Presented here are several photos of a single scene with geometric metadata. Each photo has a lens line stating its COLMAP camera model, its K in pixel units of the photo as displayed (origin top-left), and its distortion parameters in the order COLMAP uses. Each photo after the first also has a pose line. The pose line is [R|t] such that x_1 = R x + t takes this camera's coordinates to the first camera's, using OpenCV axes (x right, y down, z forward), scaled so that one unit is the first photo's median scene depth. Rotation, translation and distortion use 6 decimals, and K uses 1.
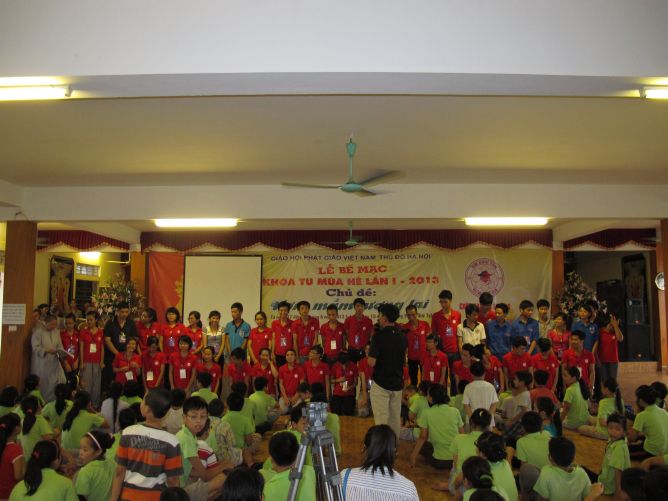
lens RADIAL K [[575.1, 0, 334.5], [0, 575.1, 251.5], [0, 0, 1]] dist [-0.152710, 0.111410]
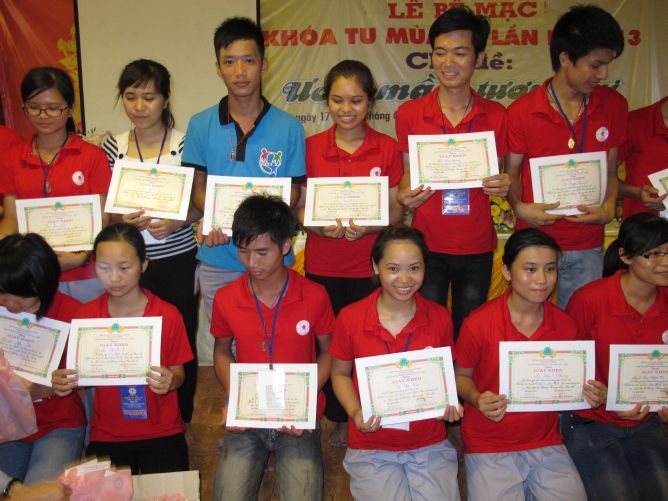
lens RADIAL K [[575.1, 0, 338.3], [0, 575.1, 255.8], [0, 0, 1]] dist [-0.152710, 0.111410]
pose [[0.995395, -0.032344, 0.090239, -0.111643], [0.002857, 0.950951, 0.309328, 0.079546], [-0.095818, -0.307645, 0.946664, 0.538229]]
